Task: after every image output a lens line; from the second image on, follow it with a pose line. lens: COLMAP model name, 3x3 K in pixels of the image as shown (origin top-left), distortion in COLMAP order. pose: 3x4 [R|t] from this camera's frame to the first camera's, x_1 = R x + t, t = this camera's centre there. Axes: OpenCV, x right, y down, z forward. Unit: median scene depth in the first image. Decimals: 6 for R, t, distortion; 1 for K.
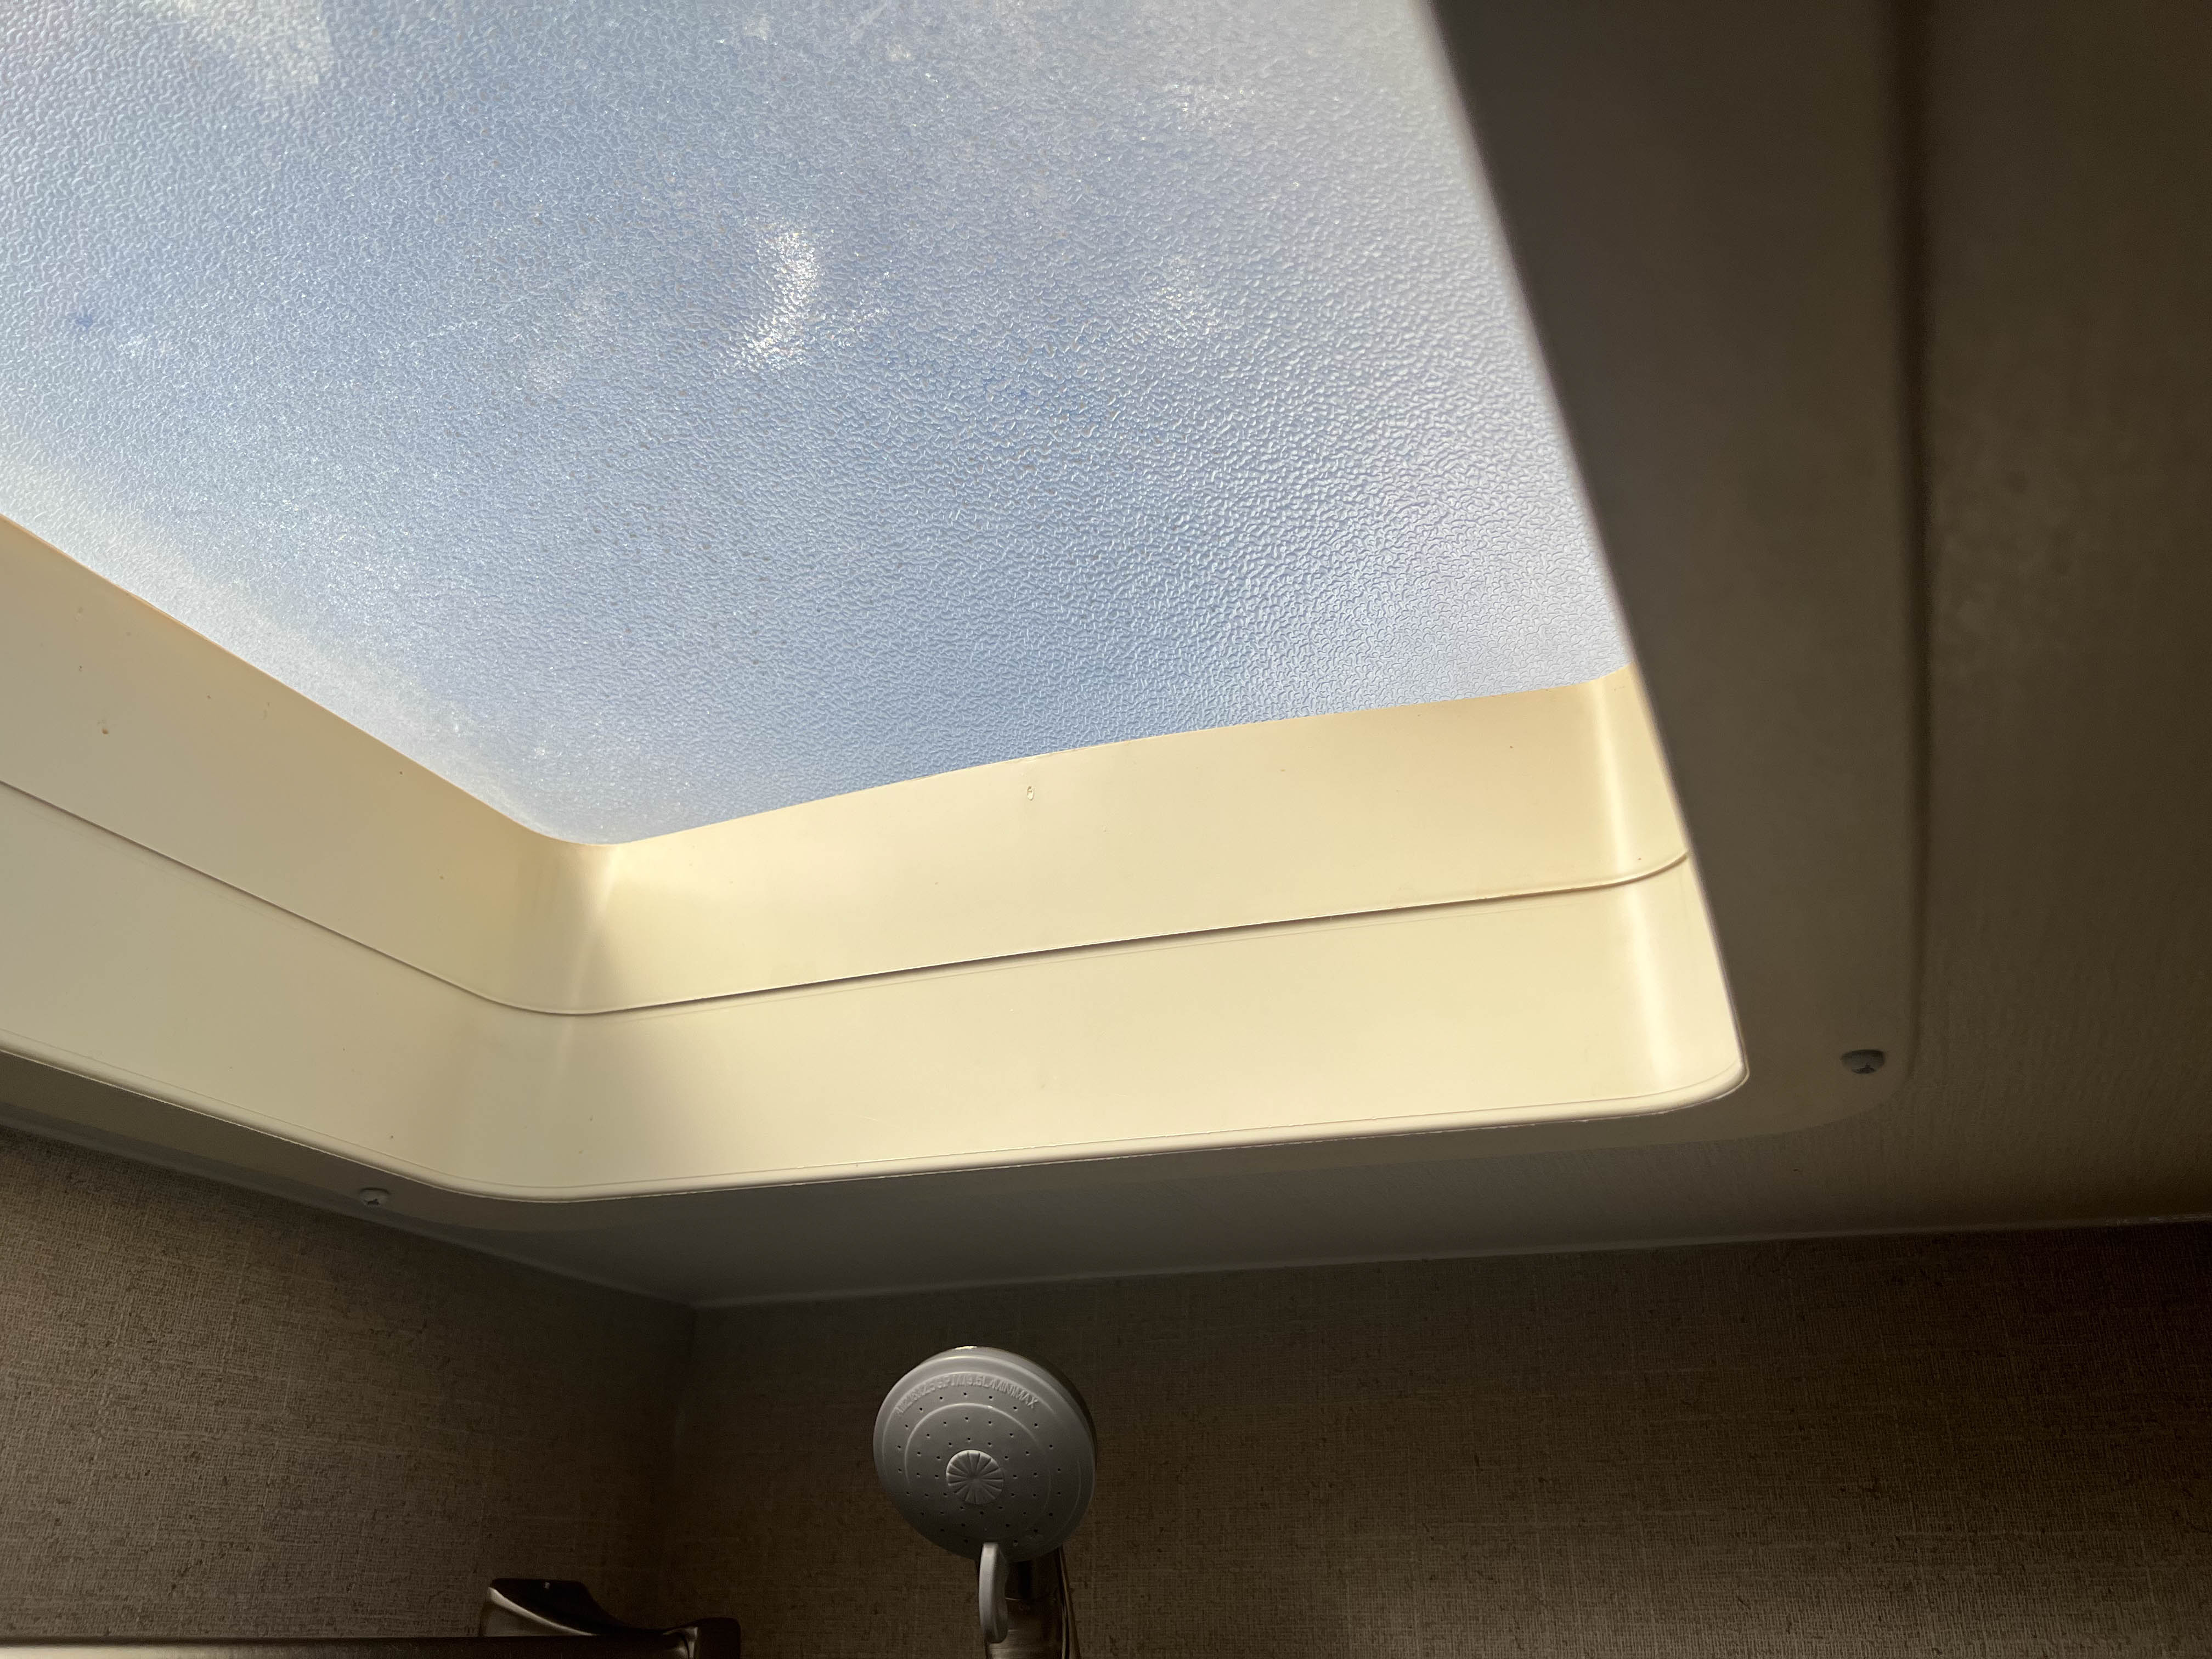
lens RADIAL K [[1667.0, 0, 1098.5], [0, 1667.0, 827.3], [0, 0, 1]] dist [0.051557, -0.062427]
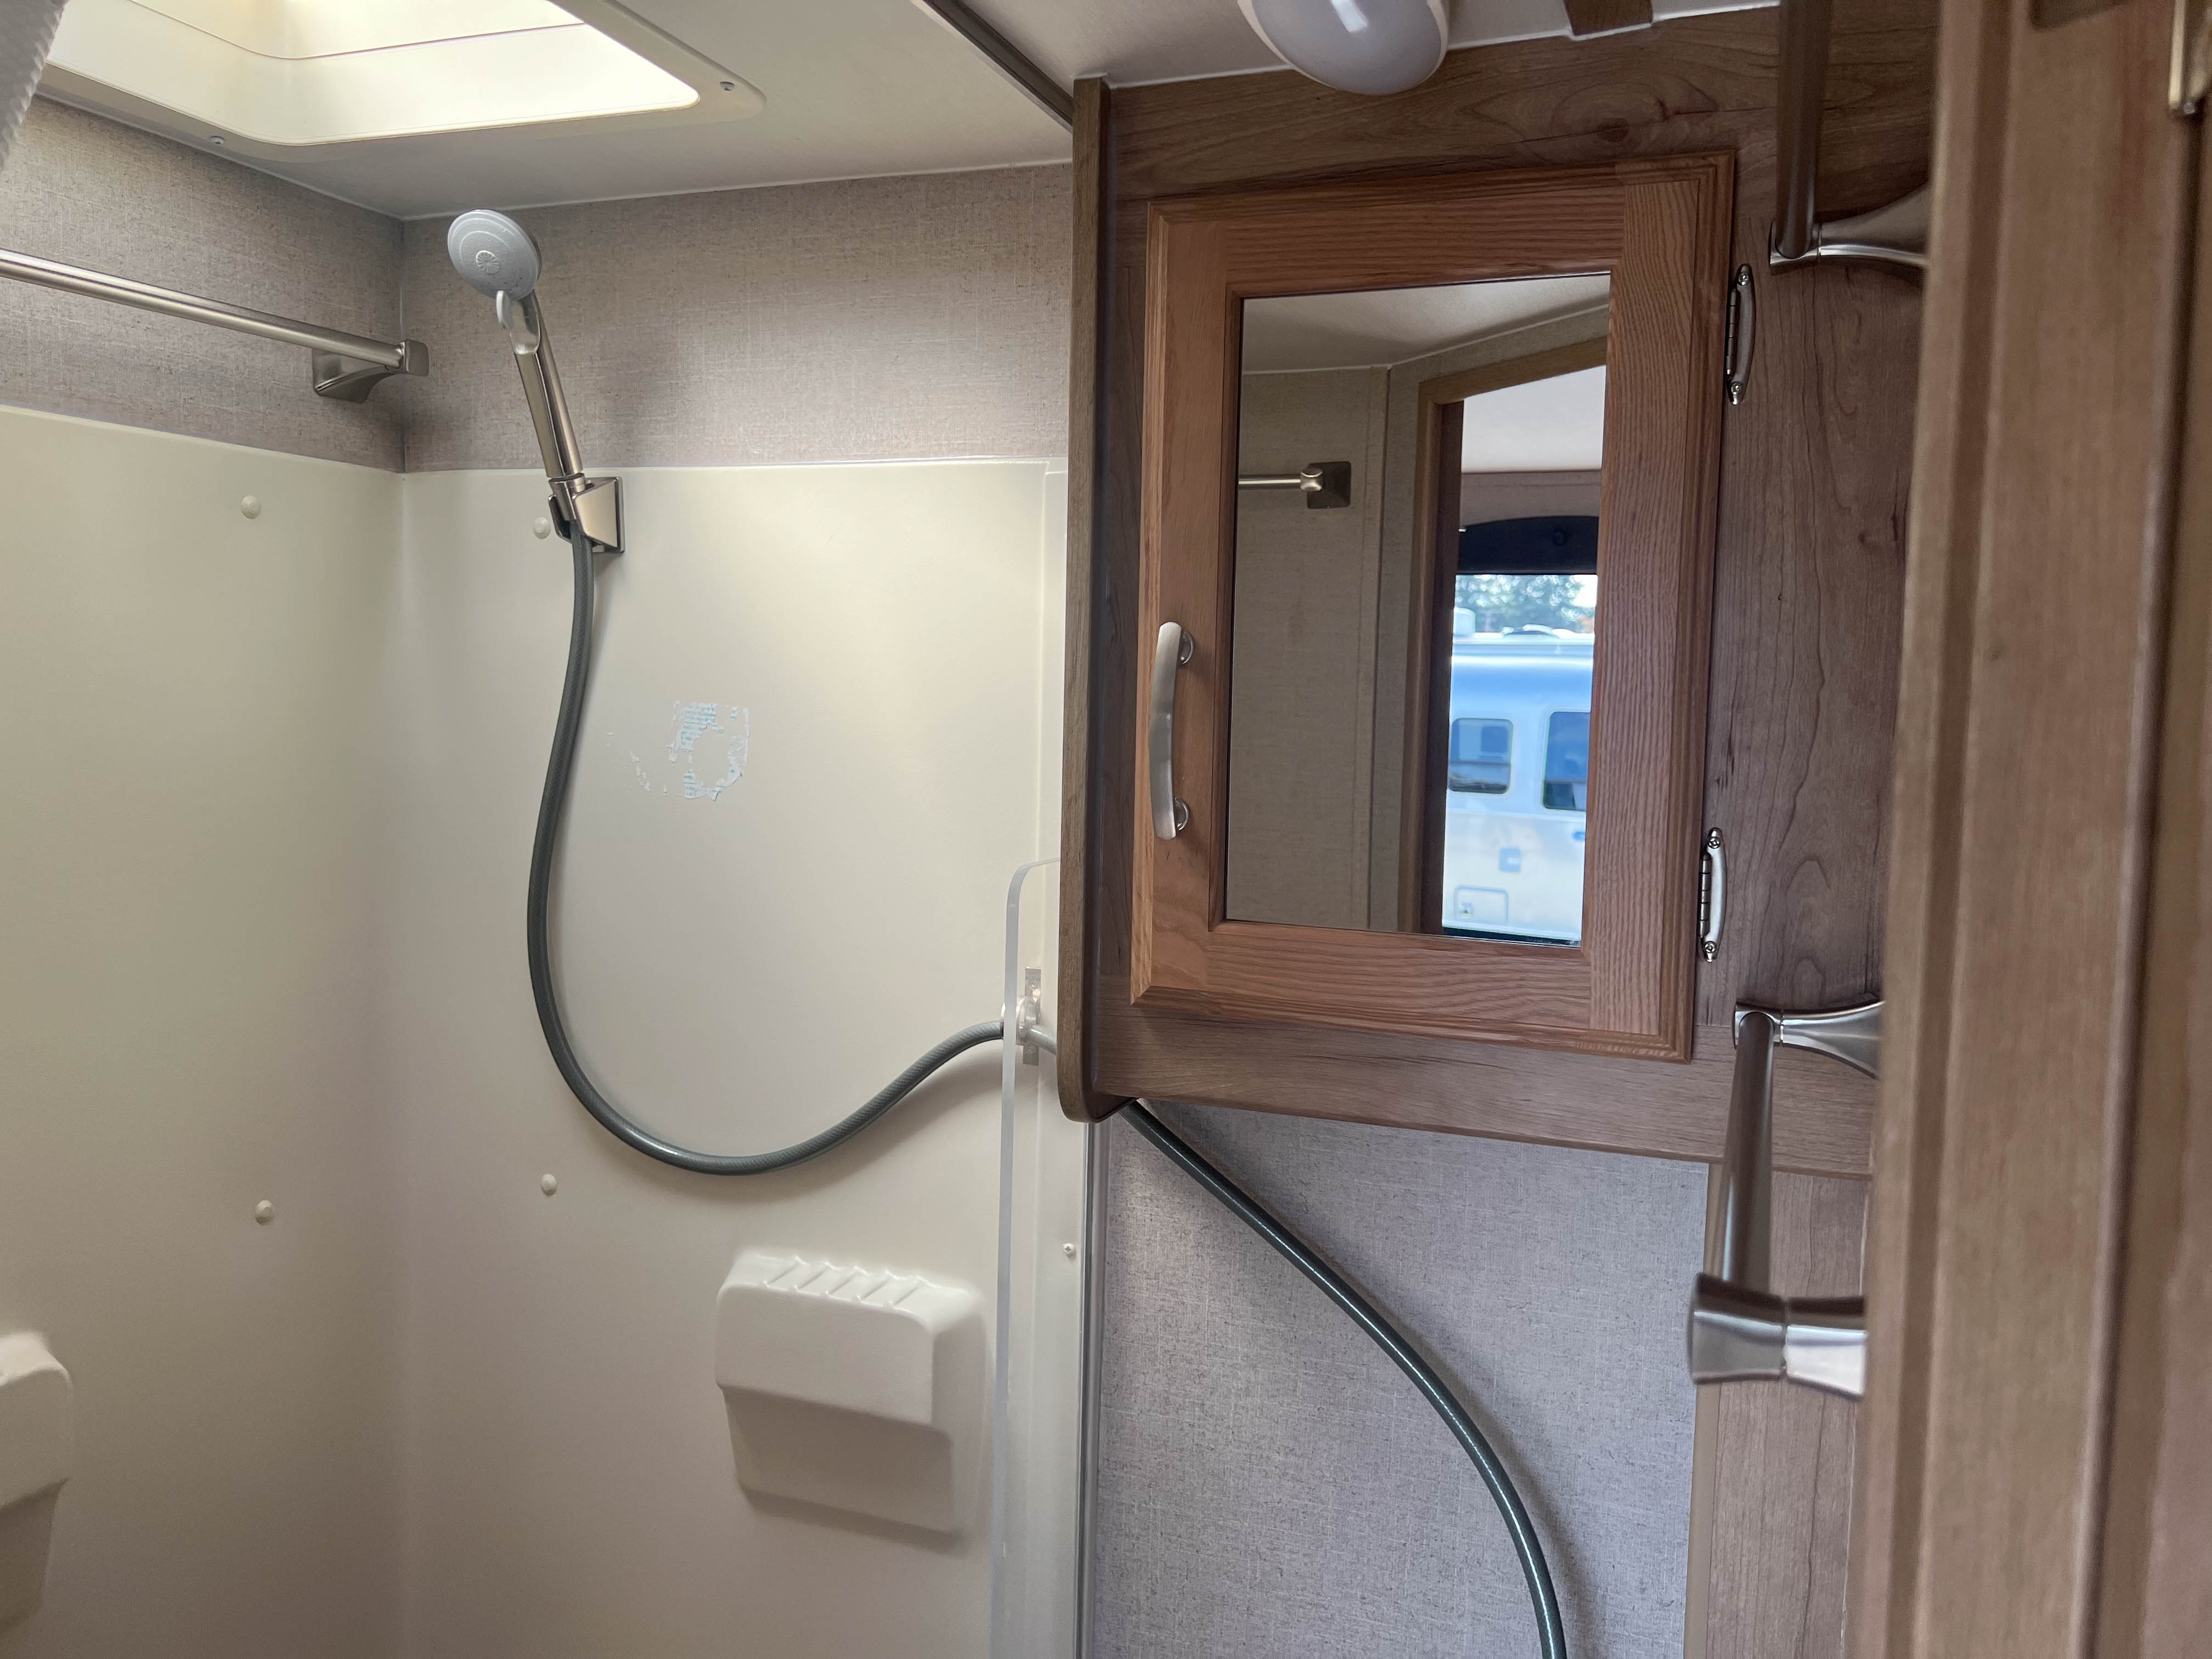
lens RADIAL K [[1667.0, 0, 1120.9], [0, 1667.0, 824.3], [0, 0, 1]] dist [0.051557, -0.062427]
pose [[0.998963, 0.000891, 0.045512, 0.724973], [-0.023702, 0.863769, 0.503331, -0.170428], [-0.038863, -0.503888, 0.862894, -1.564225]]
